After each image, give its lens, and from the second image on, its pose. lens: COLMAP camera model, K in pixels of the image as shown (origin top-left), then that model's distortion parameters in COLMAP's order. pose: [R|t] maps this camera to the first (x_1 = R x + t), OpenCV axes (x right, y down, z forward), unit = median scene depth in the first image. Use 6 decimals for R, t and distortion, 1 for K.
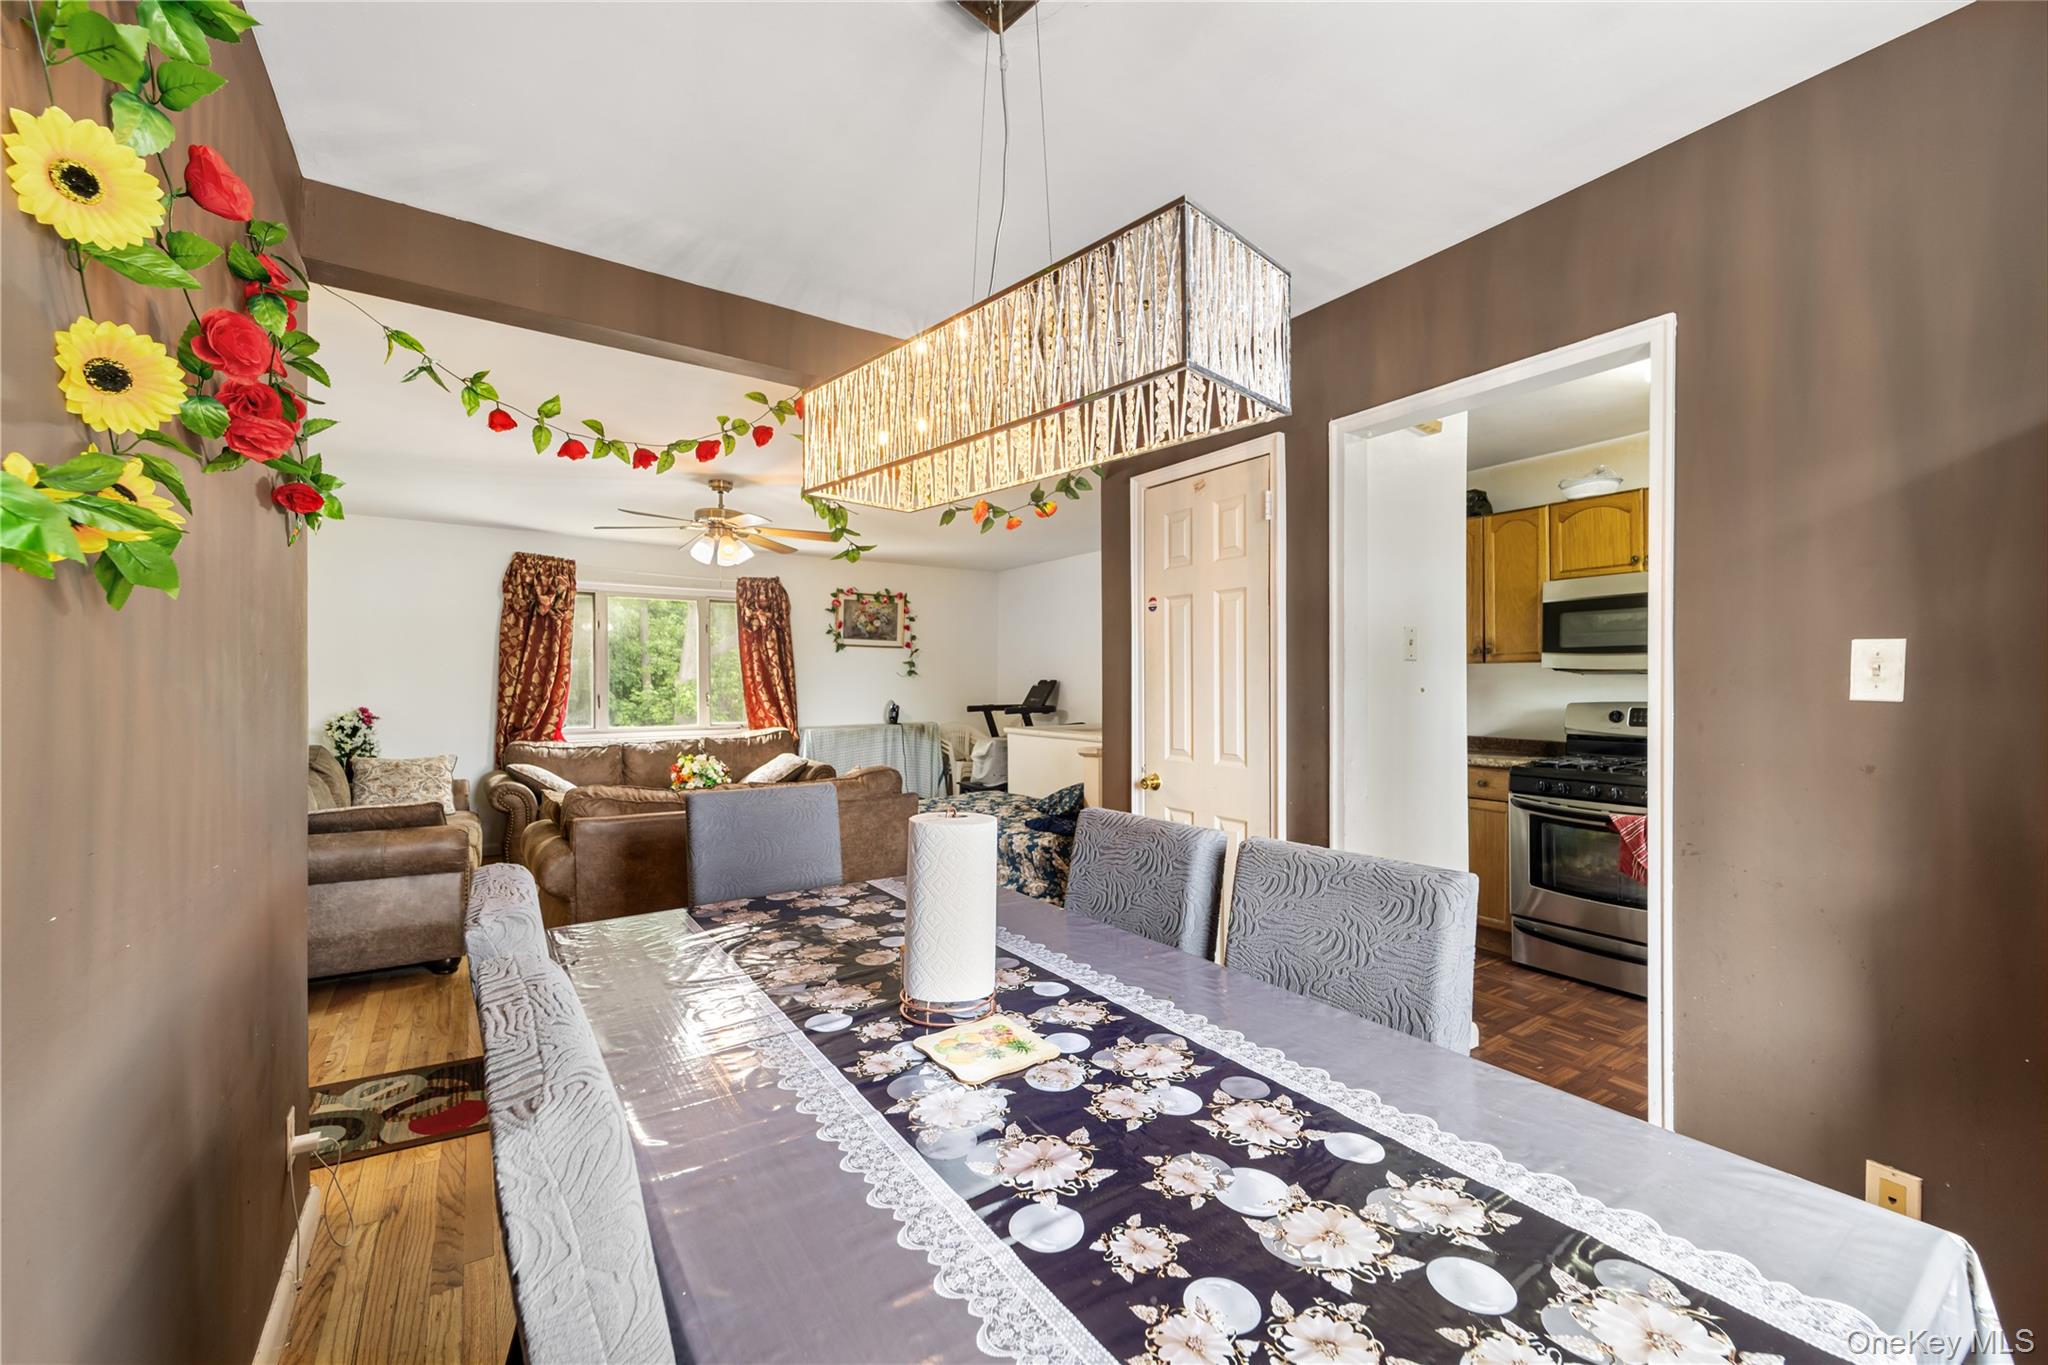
lens RADIAL K [[829.0, 0, 1062.4], [0, 829.0, 696.9], [0, 0, 1]] dist [0.003037, 0.000110]
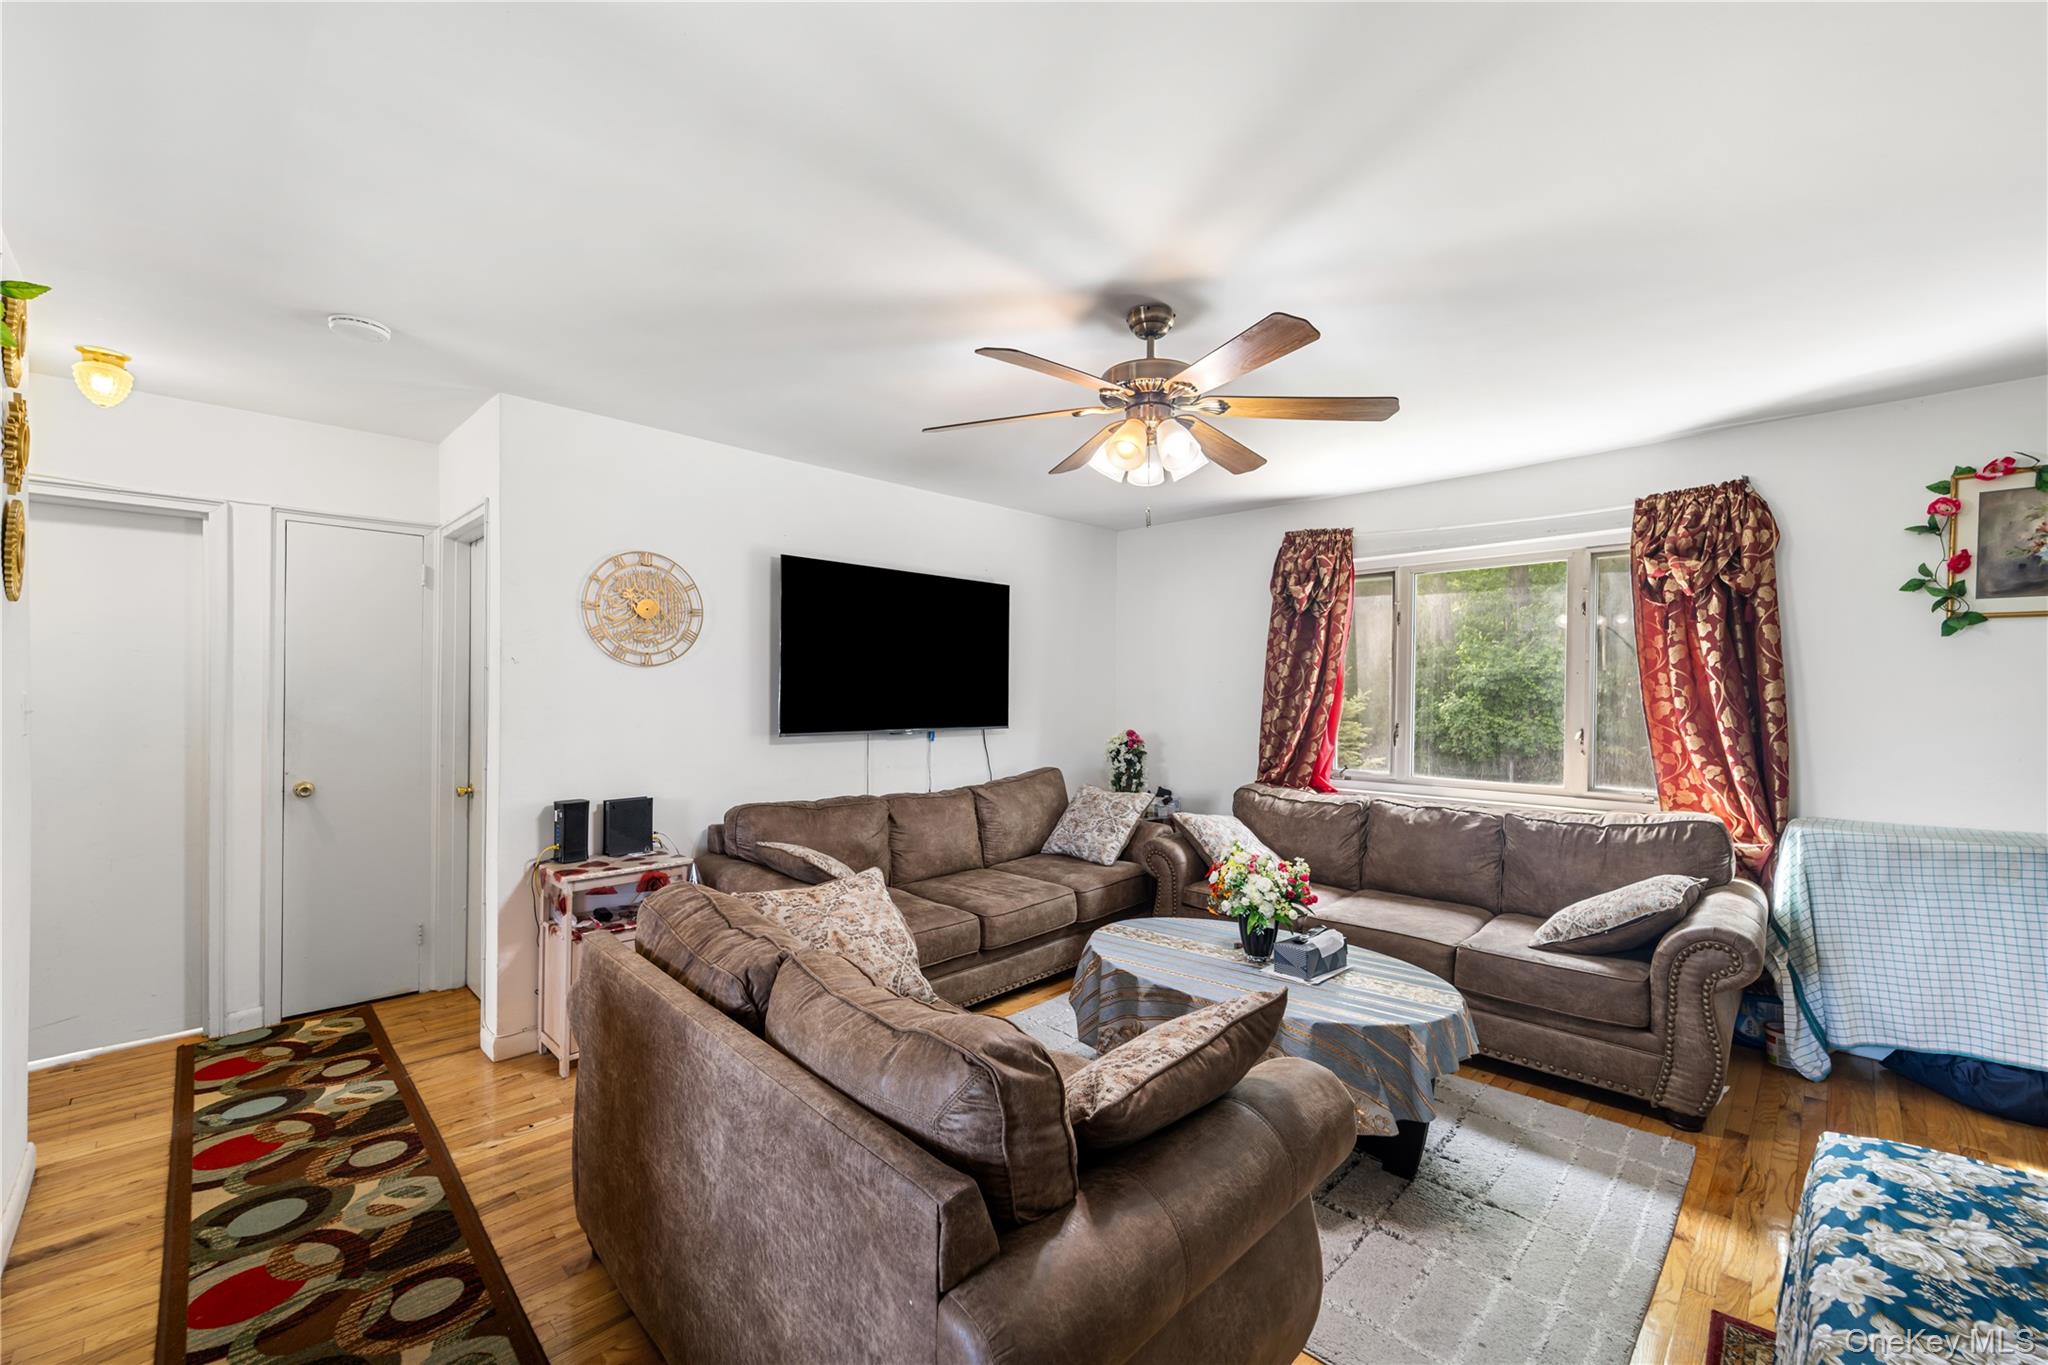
lens RADIAL K [[855.4, 0, 1007.6], [0, 855.4, 691.4], [0, 0, 1]] dist [0.009724, -0.000357]
pose [[0.167685, -0.001946, -0.985839, 0.062033], [-0.018435, 0.999817, -0.005110, -0.020518], [0.985668, 0.019031, 0.167618, 0.596516]]
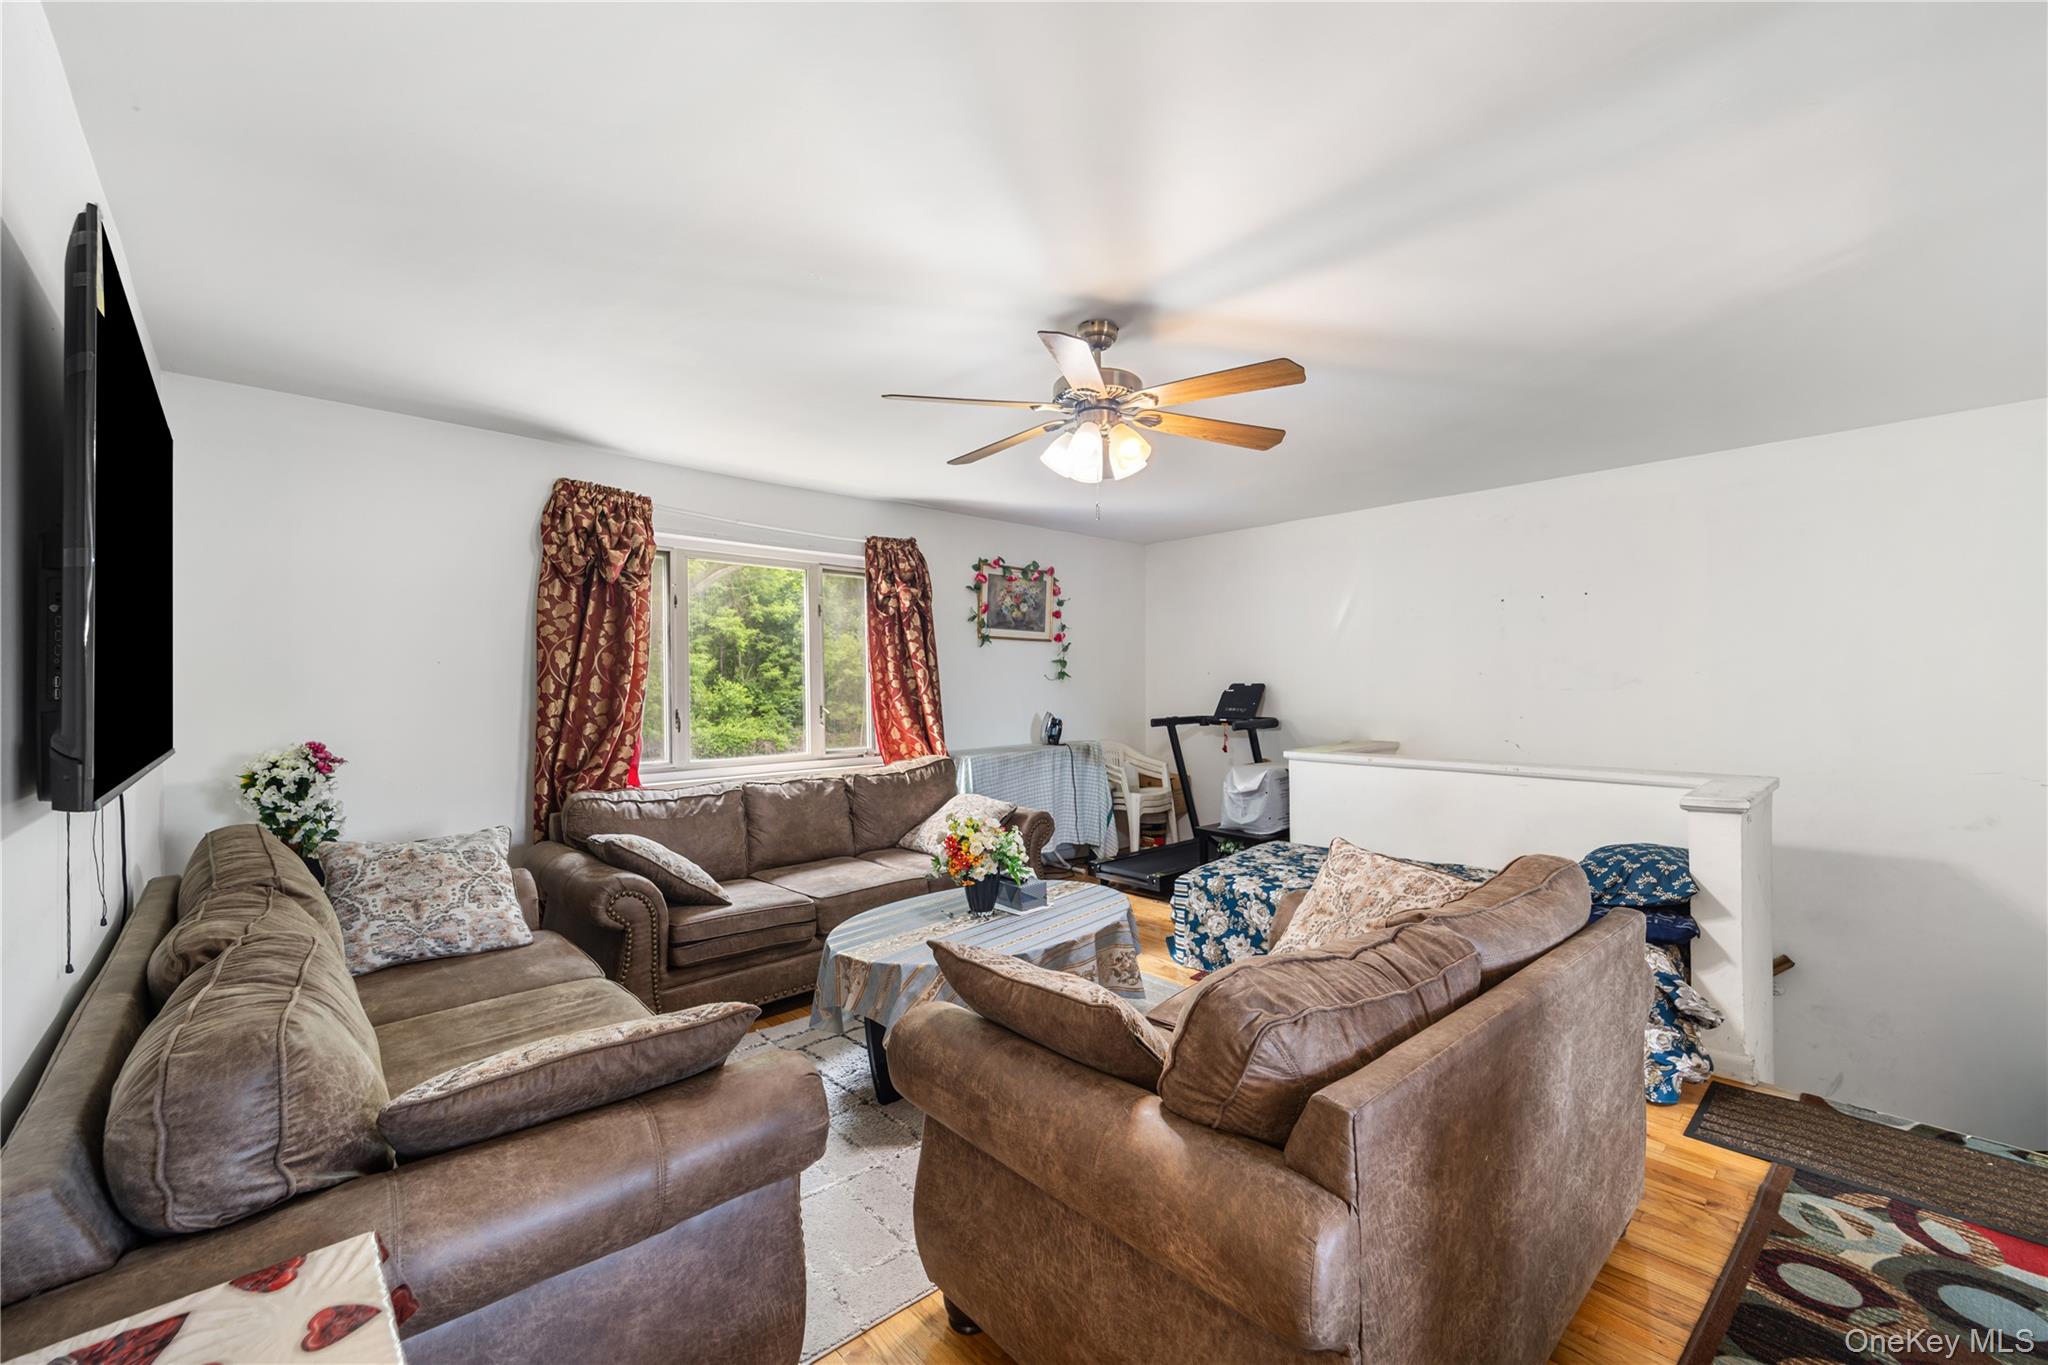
lens RADIAL K [[829.0, 0, 1062.4], [0, 829.0, 696.9], [0, 0, 1]] dist [0.003037, 0.000110]
pose [[0.988307, -0.005255, 0.152389, -0.371654], [0.005215, 0.999986, 0.000661, -0.012231], [-0.152390, 0.000141, 0.988320, 0.328367]]
